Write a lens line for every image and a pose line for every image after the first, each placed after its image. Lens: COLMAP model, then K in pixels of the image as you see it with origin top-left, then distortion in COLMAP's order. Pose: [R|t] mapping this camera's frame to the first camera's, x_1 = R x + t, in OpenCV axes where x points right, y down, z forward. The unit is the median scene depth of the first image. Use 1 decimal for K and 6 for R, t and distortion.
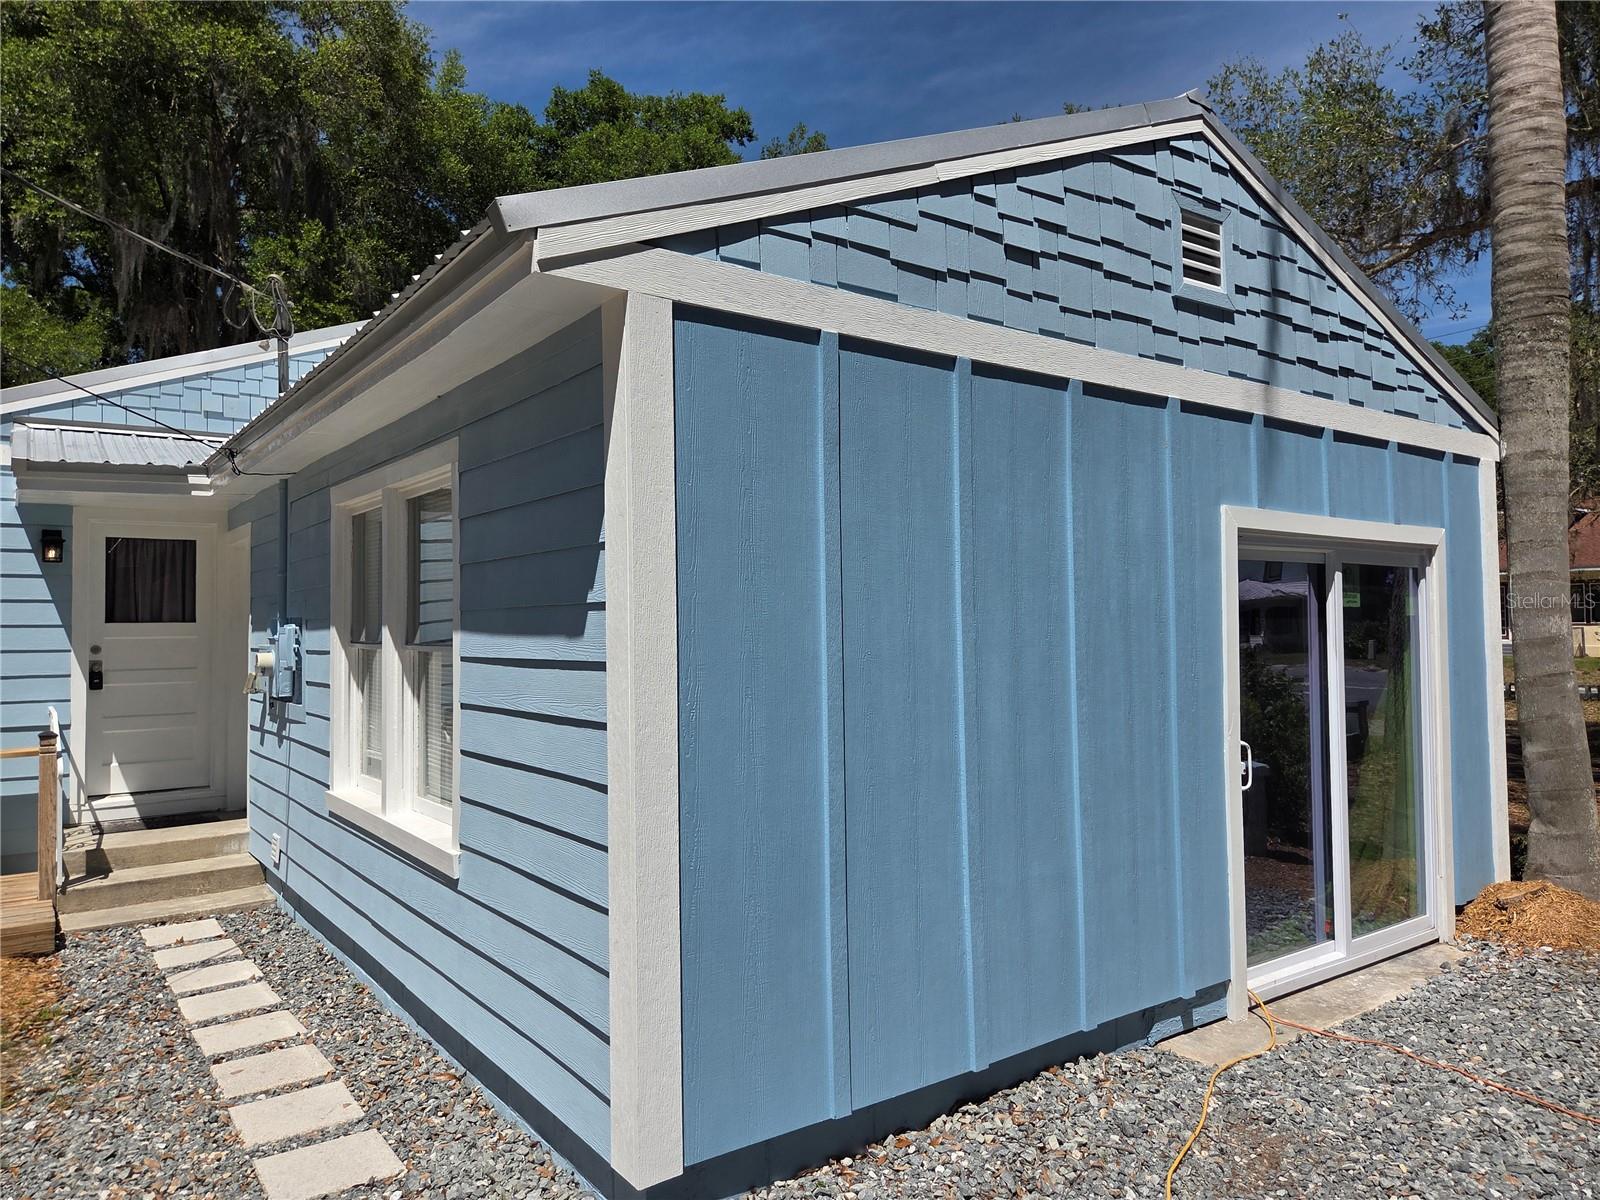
lens RADIAL K [[1079.1, 0, 796.3], [0, 1079.1, 596.6], [0, 0, 1]] dist [0.045251, -0.007097]
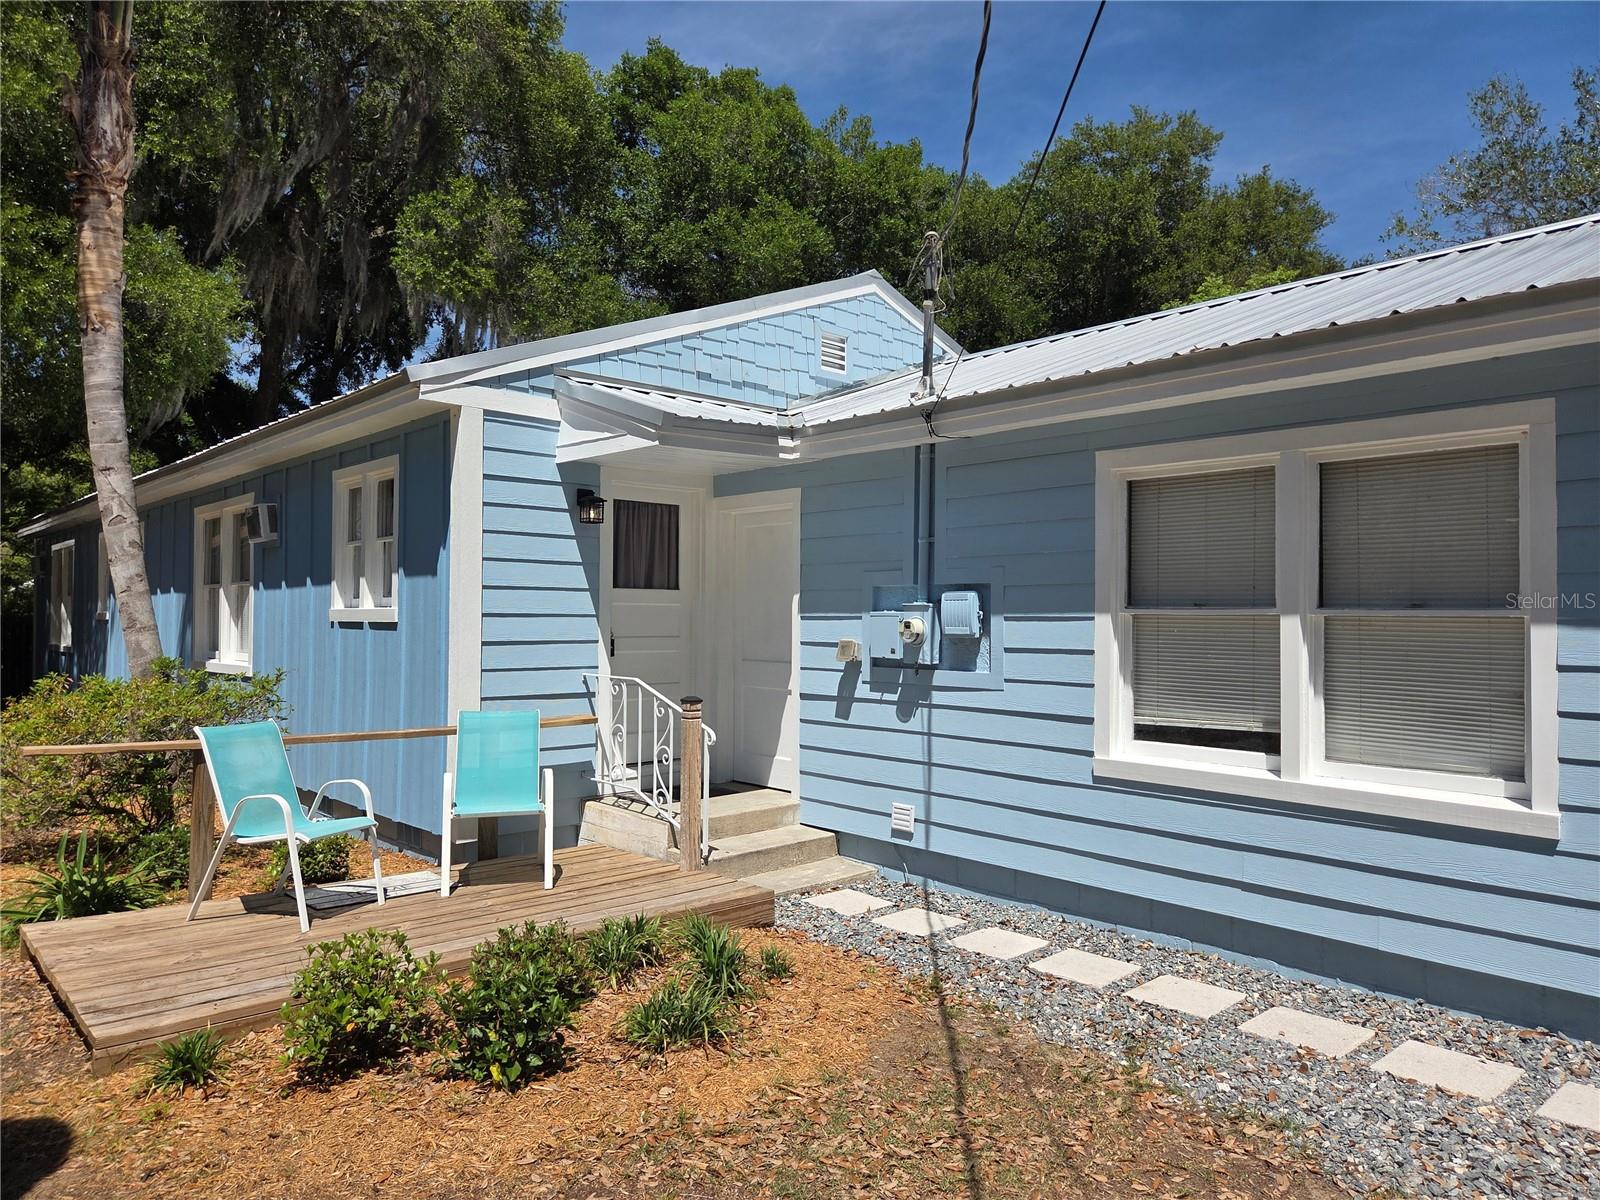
lens RADIAL K [[1079.1, 0, 800.1], [0, 1079.1, 603.9], [0, 0, 1]] dist [0.045251, -0.007097]
pose [[0.993795, 0.020788, 0.109269, -0.588886], [-0.022451, 0.999650, 0.014010, 0.021865], [-0.108939, -0.016377, 0.993913, 0.037796]]
